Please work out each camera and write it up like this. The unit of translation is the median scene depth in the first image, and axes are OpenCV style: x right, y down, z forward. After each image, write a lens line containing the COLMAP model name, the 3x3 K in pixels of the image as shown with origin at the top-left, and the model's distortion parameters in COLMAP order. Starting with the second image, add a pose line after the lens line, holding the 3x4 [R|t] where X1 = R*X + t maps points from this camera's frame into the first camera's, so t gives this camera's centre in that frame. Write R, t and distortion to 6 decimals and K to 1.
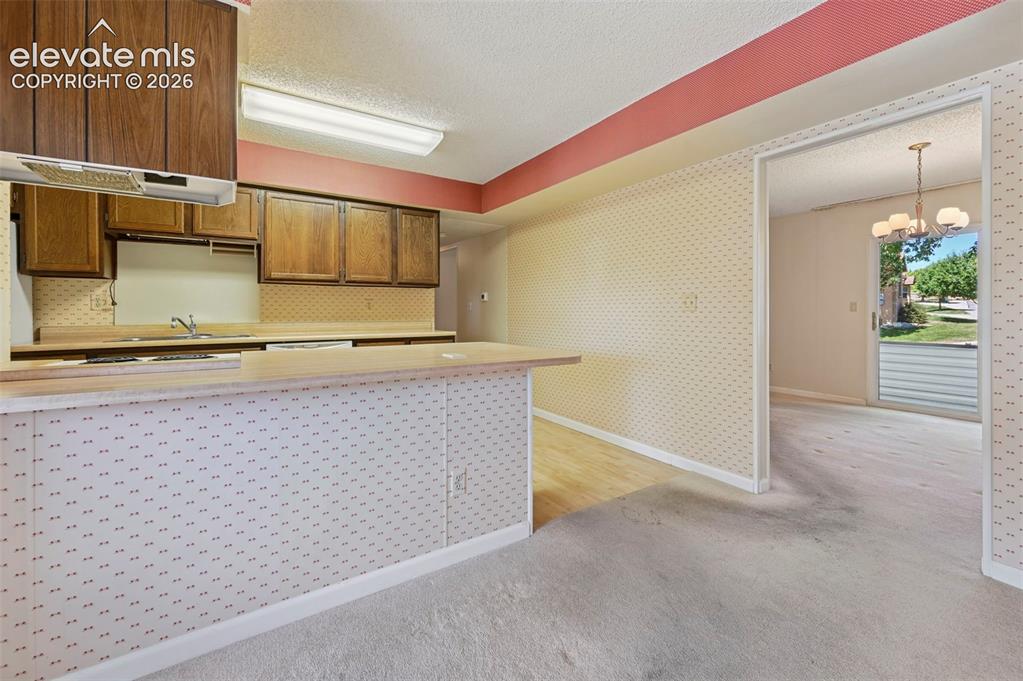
lens RADIAL K [[415.4, 0, 509.4], [0, 415.4, 313.5], [0, 0, 1]] dist [-0.000139, 0.000089]
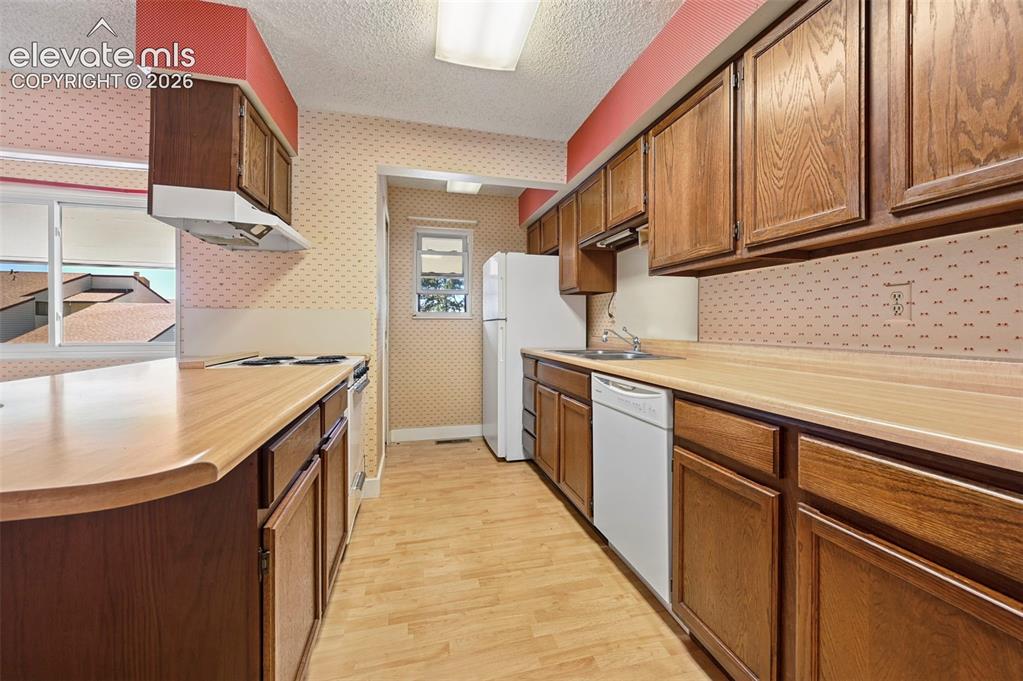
lens RADIAL K [[405.8, 0, 511.8], [0, 405.8, 326.0], [0, 0, 1]] dist [0.001126, 0.000127]
pose [[-0.313467, 0.001690, -0.949597, 0.064318], [-0.005959, 0.999975, 0.003746, -0.000957], [0.949580, 0.006833, -0.313449, 0.988764]]
